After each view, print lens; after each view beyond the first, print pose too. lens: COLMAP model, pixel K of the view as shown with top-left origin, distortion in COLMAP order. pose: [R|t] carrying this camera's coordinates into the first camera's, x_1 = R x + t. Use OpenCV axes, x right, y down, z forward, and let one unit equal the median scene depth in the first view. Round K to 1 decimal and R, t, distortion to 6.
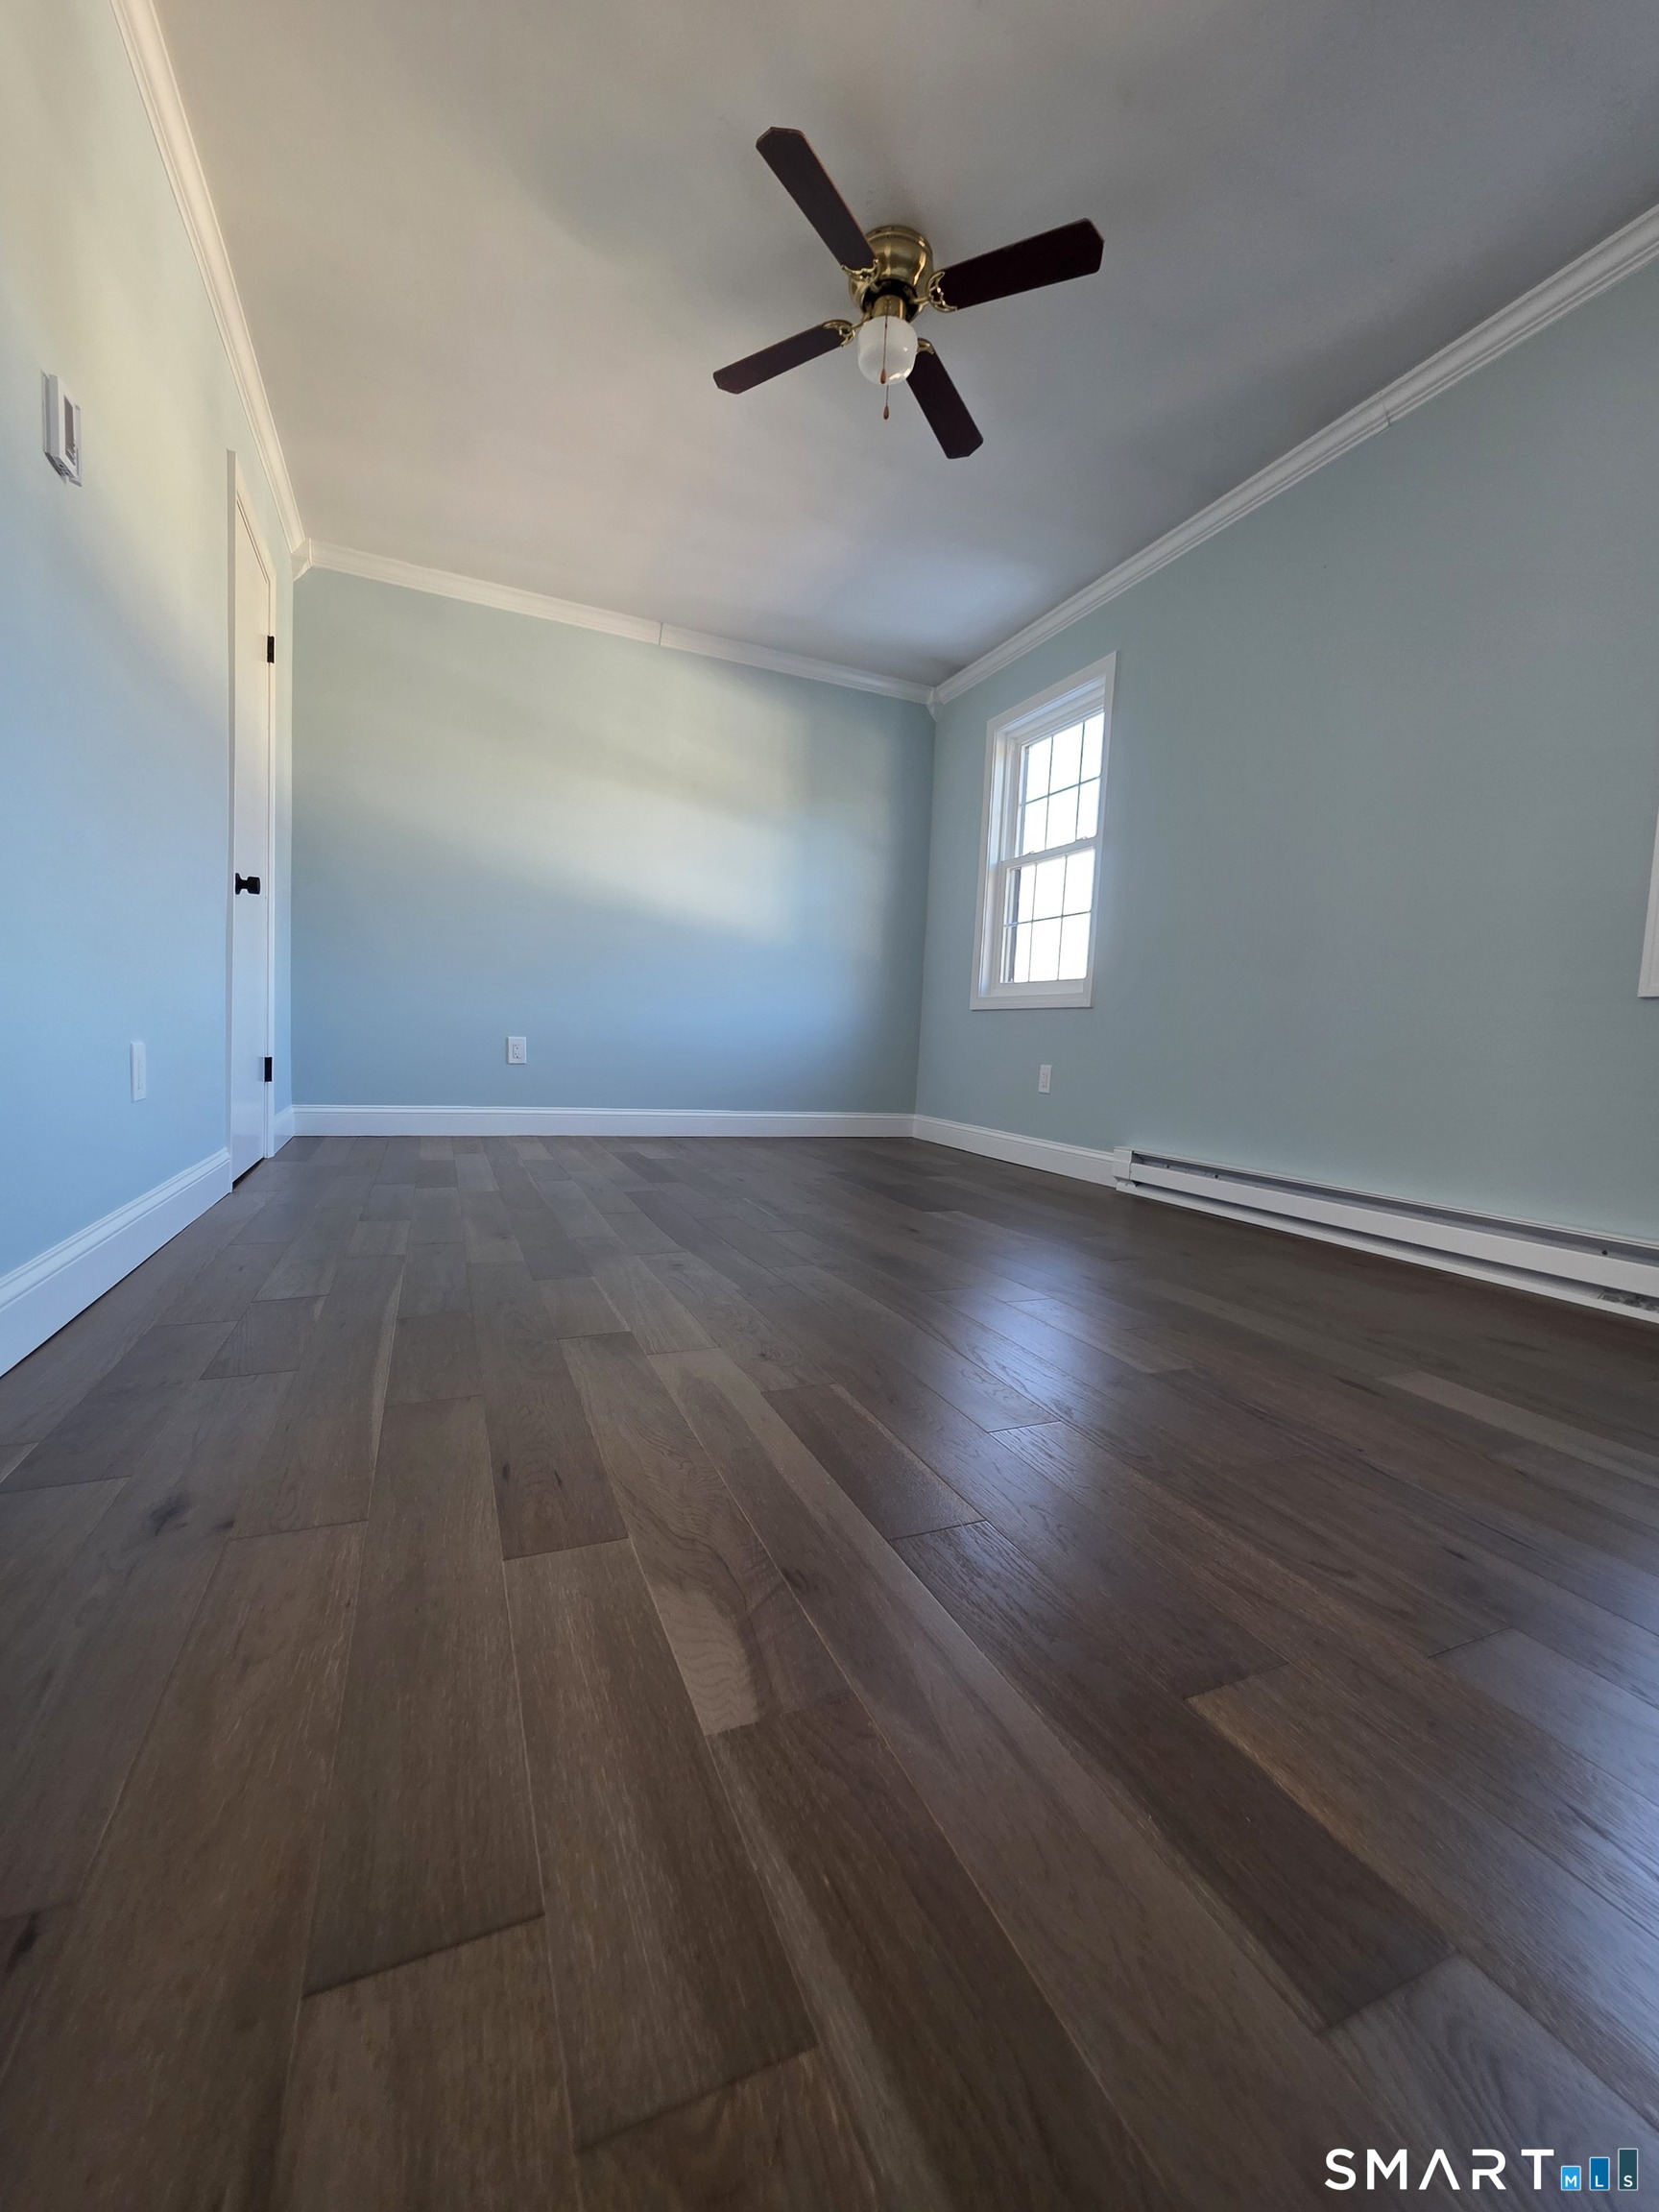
lens RADIAL K [[887.7, 0, 830.0], [0, 887.7, 1127.8], [0, 0, 1]] dist [0.002137, -0.001755]
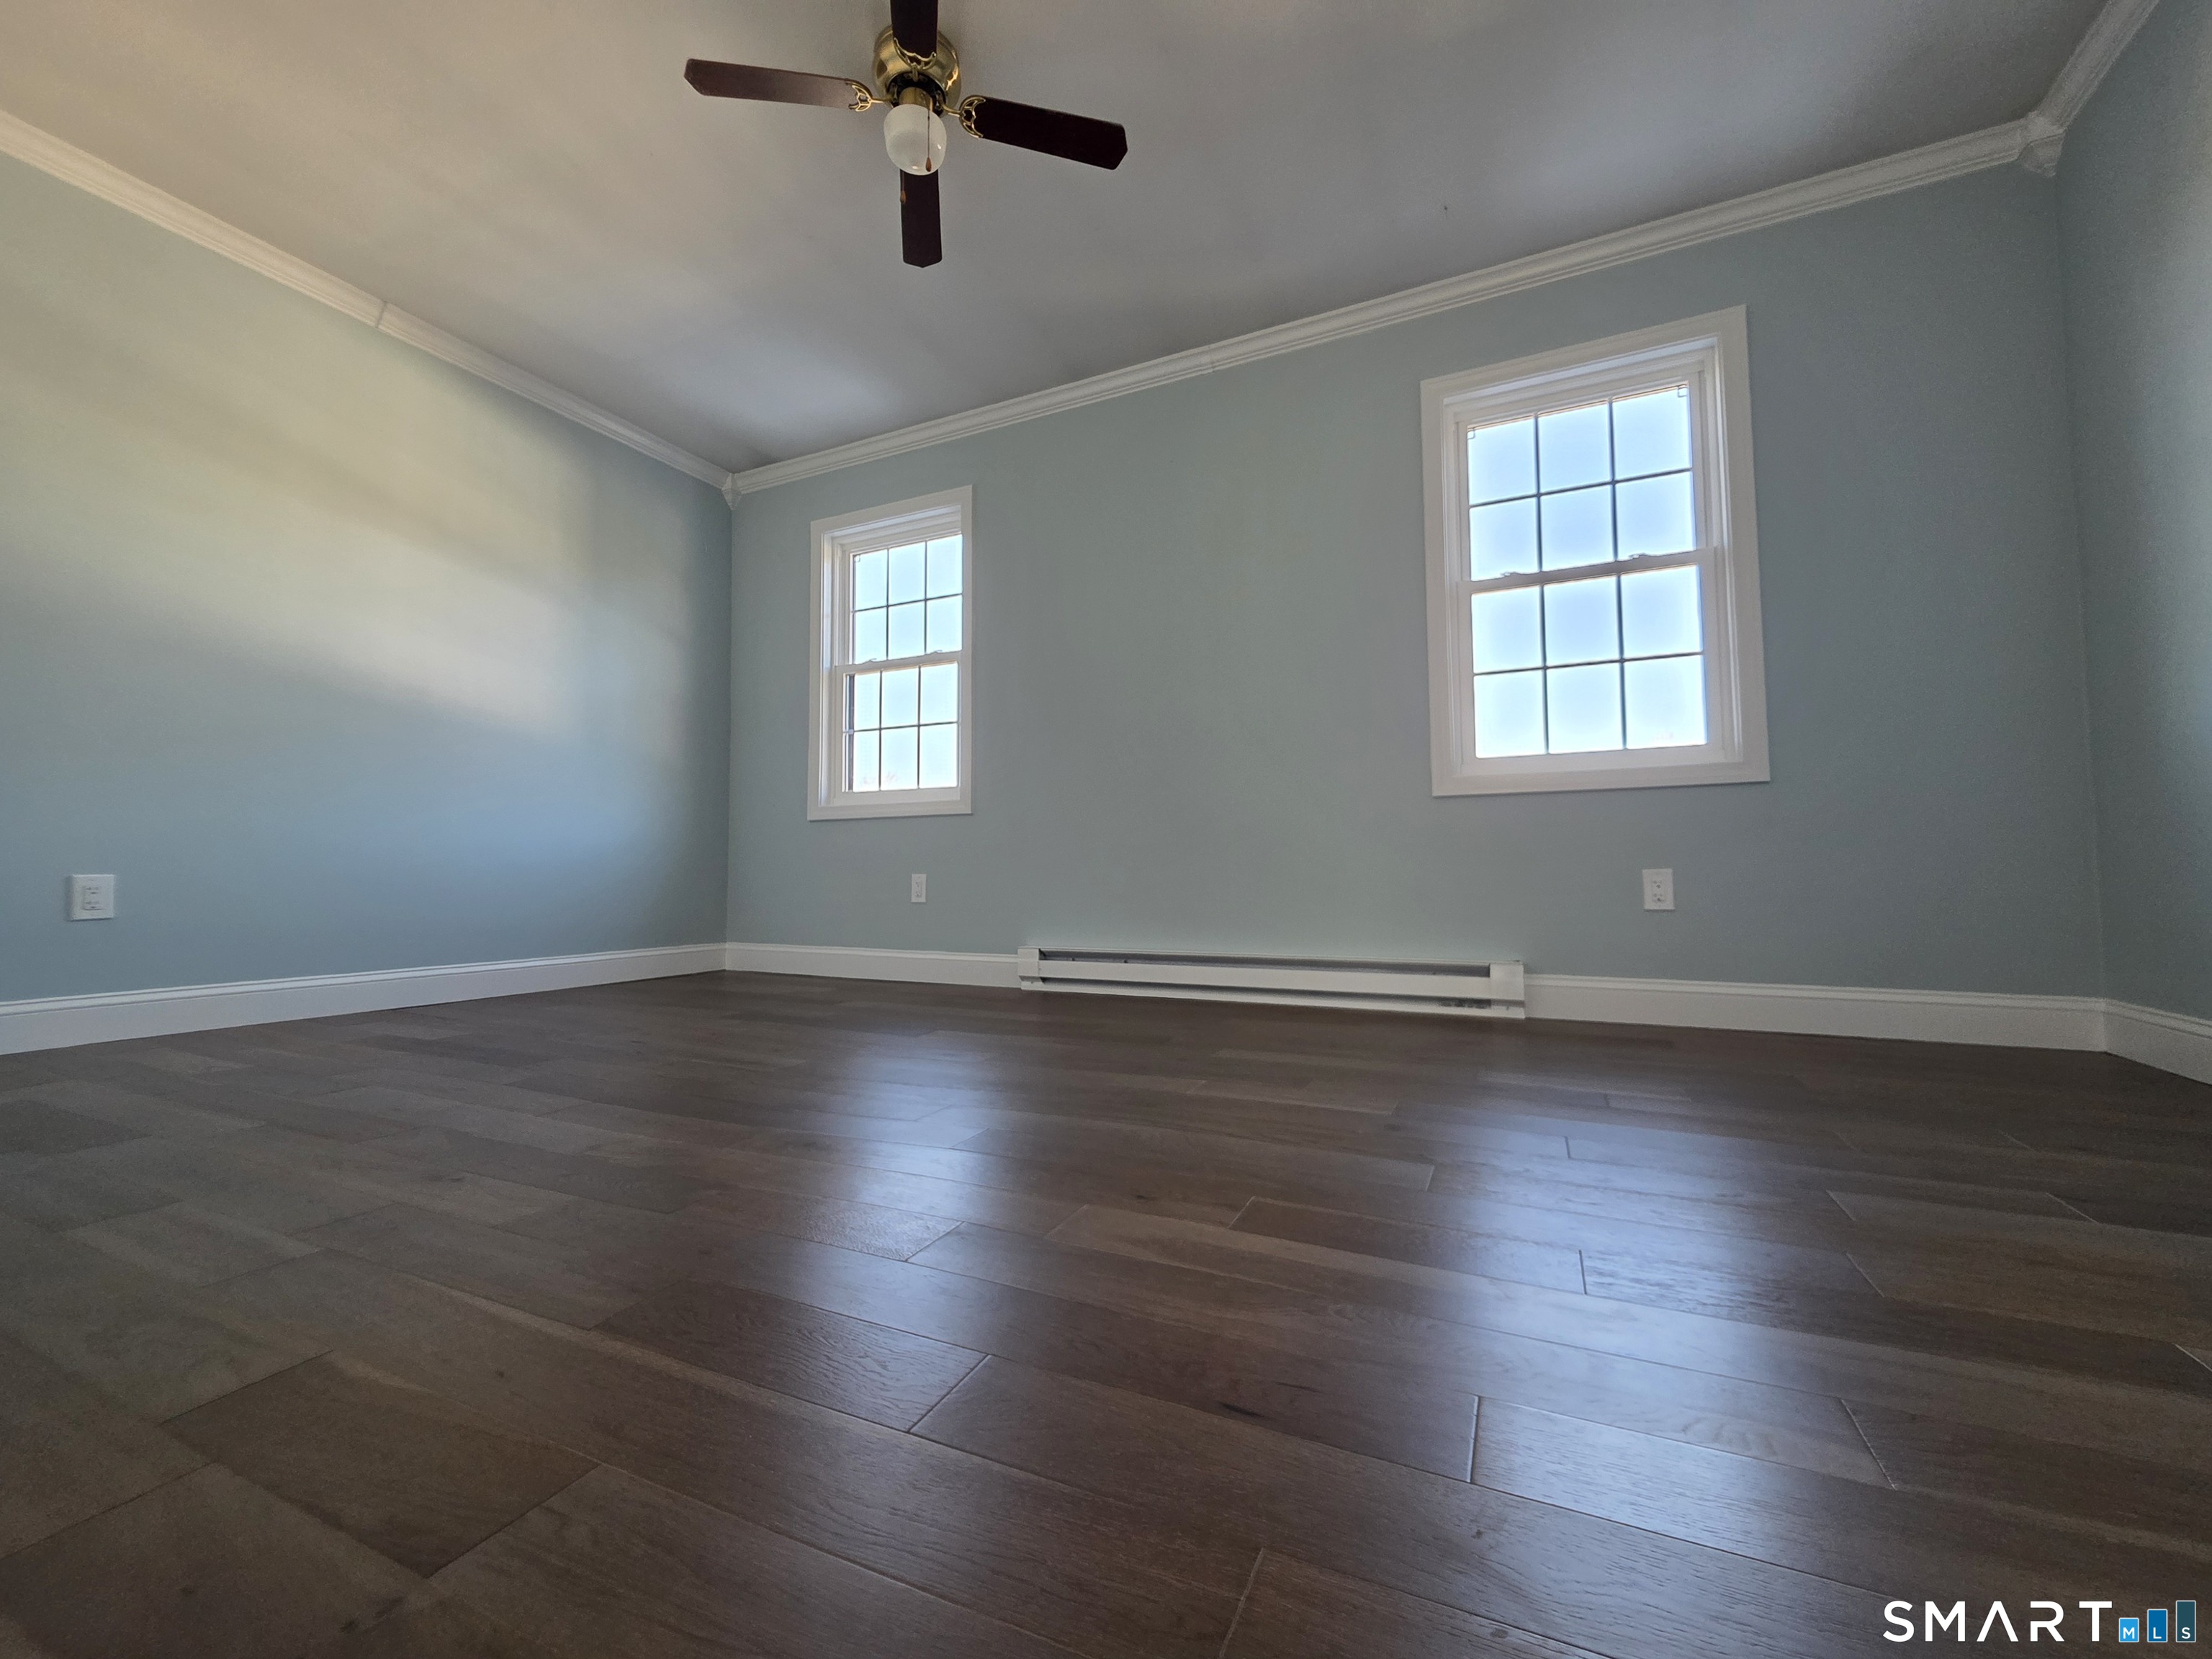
lens RADIAL K [[887.7, 0, 1122.0], [0, 887.7, 844.2], [0, 0, 1]] dist [0.002137, -0.001755]
pose [[0.756037, -0.031092, 0.653790, -0.215625], [0.105314, 0.991635, -0.074626, -0.006473], [-0.646001, 0.125273, 0.752987, 0.110053]]
